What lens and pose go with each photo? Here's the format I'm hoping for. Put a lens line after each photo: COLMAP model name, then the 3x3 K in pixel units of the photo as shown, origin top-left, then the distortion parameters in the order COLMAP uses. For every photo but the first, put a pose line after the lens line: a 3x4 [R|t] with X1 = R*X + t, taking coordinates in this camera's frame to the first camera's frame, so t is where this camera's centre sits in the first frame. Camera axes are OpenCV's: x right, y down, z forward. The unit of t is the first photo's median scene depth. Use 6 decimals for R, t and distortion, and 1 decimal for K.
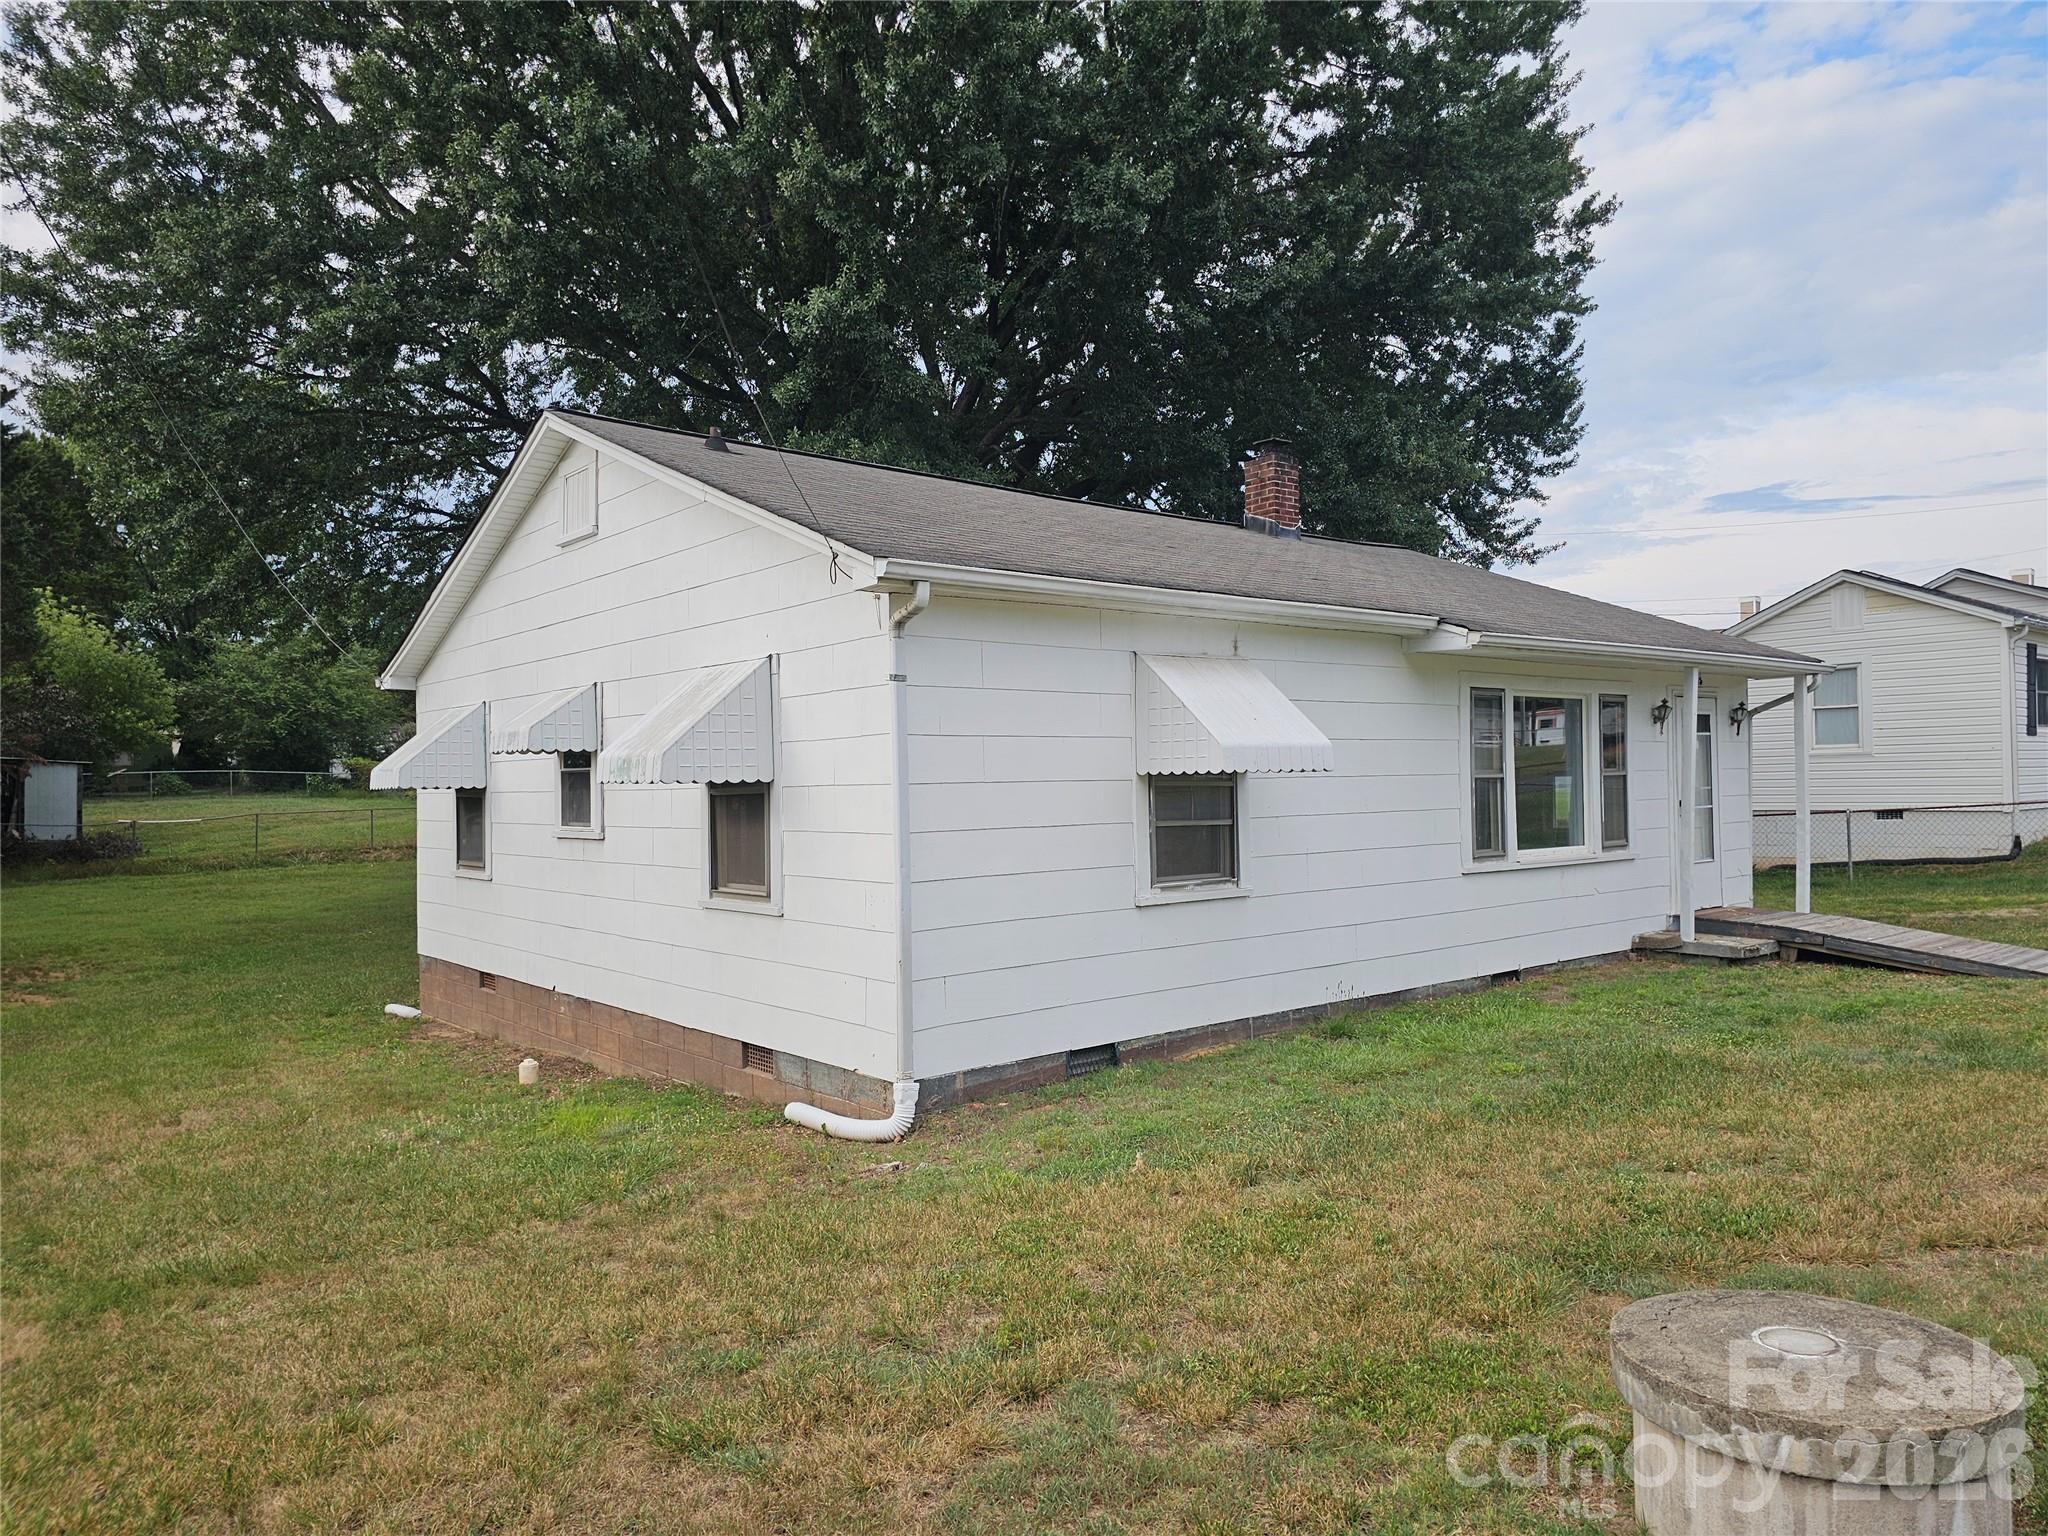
lens RADIAL K [[1379.4, 0, 1027.1], [0, 1379.4, 767.8], [0, 0, 1]] dist [0.027633, -0.005125]
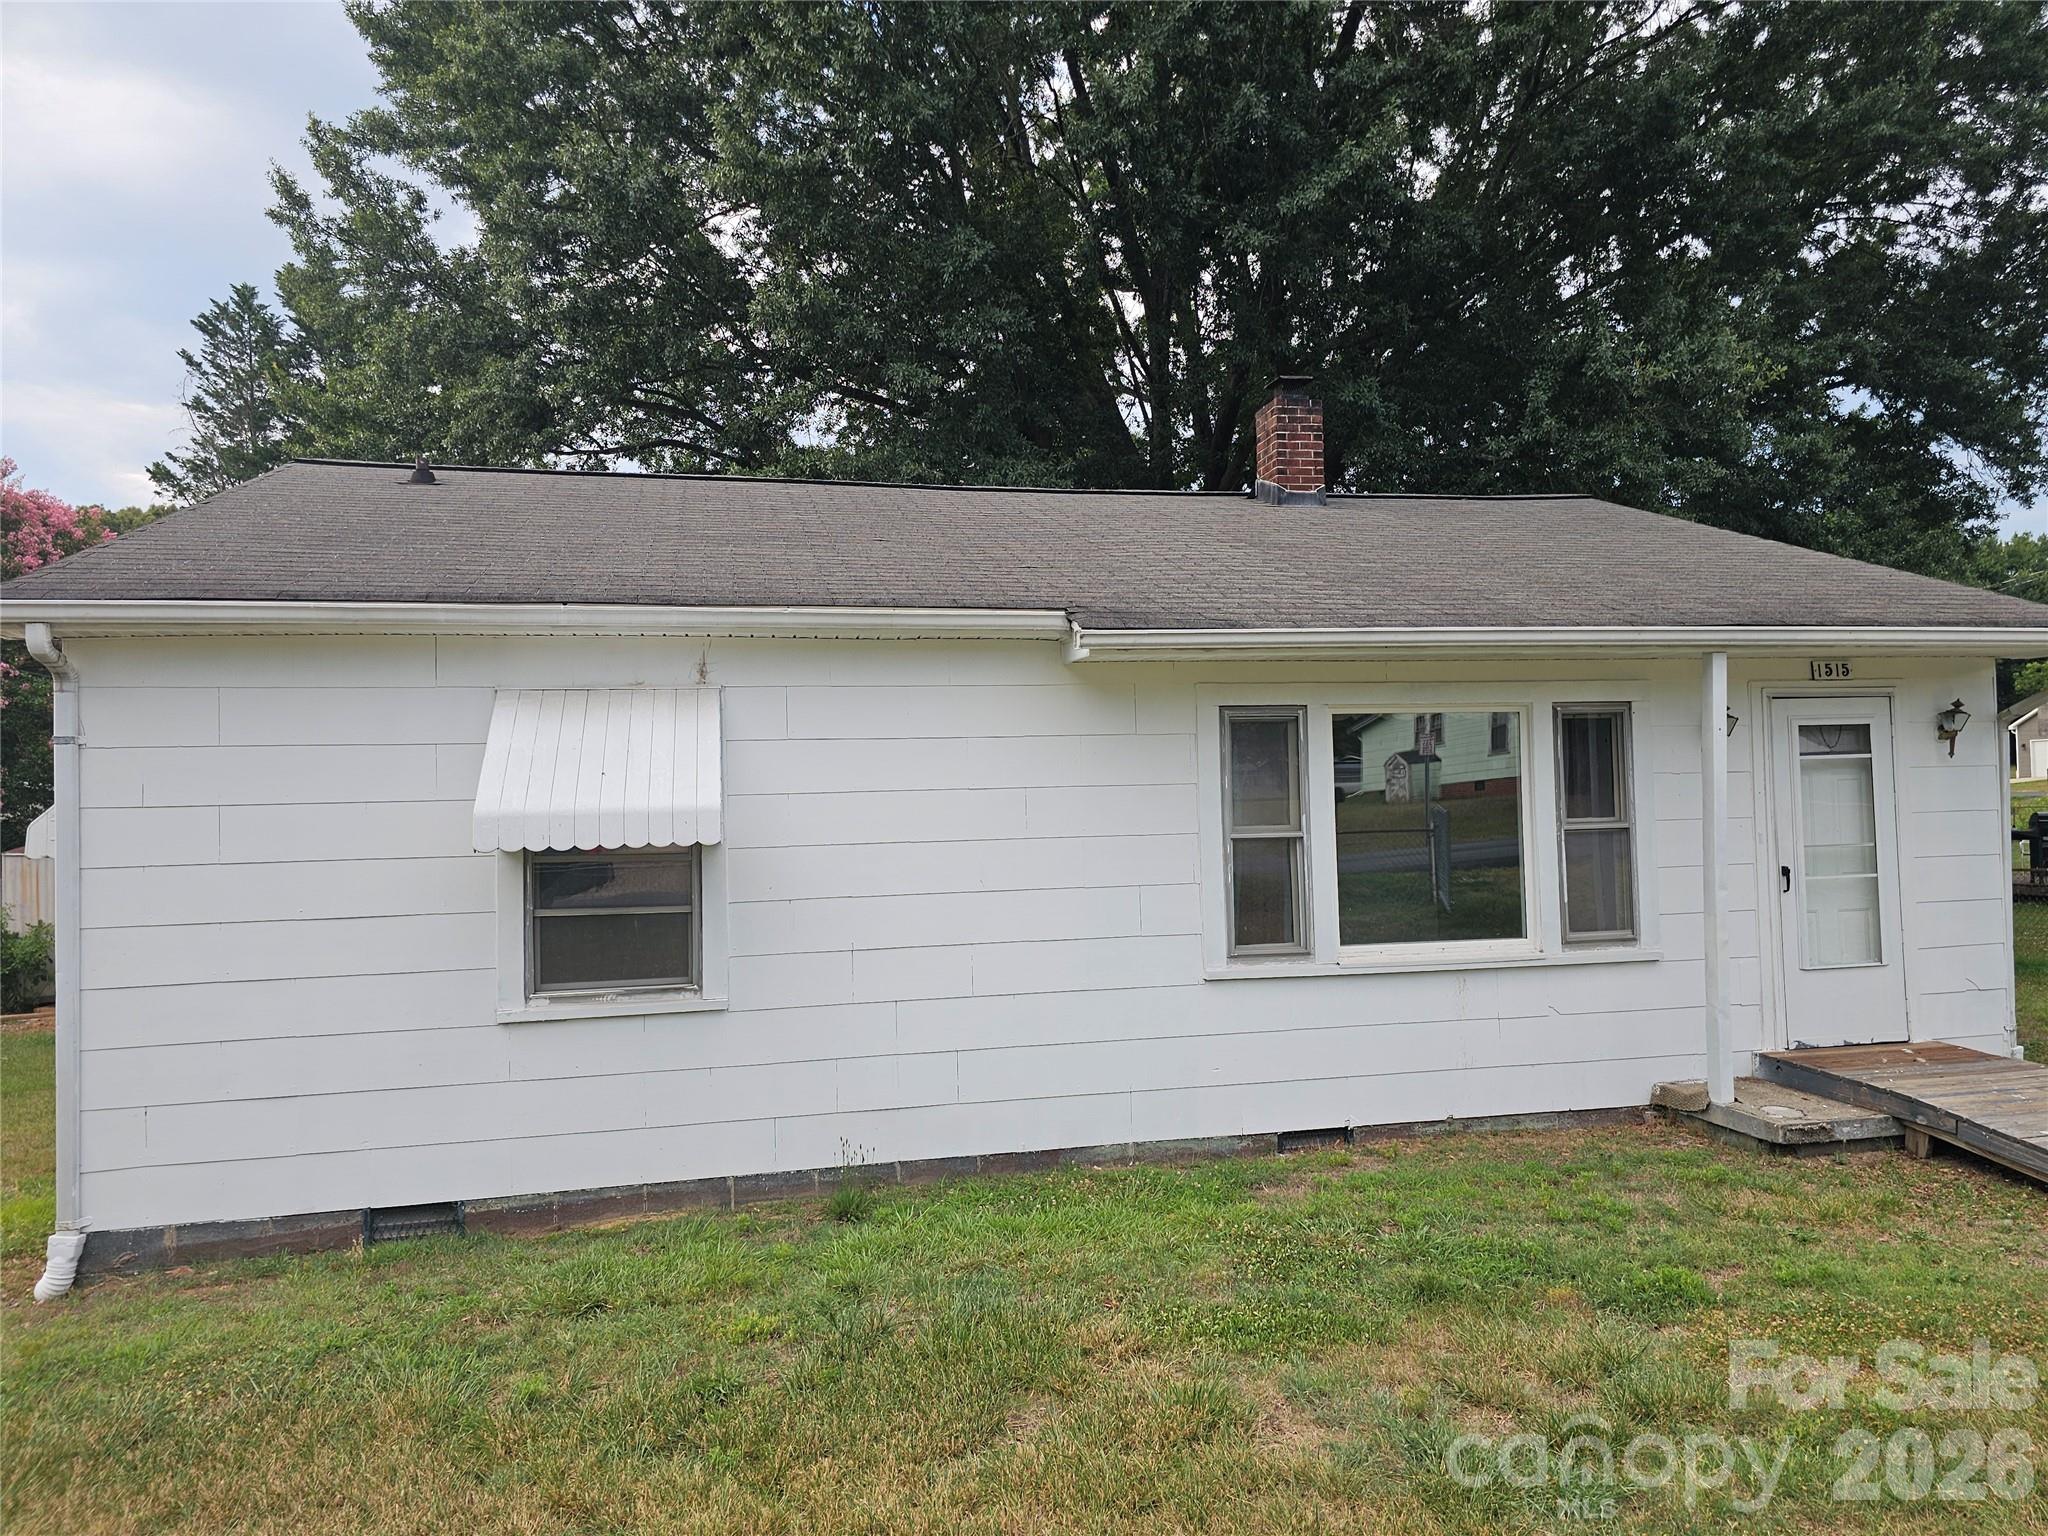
lens RADIAL K [[1379.4, 0, 1024.3], [0, 1379.4, 770.0], [0, 0, 1]] dist [0.027633, -0.005125]
pose [[0.885931, -0.020184, -0.463377, 0.548909], [0.016126, 0.999789, -0.012718, -0.019985], [0.463536, 0.003795, 0.886070, 0.357510]]
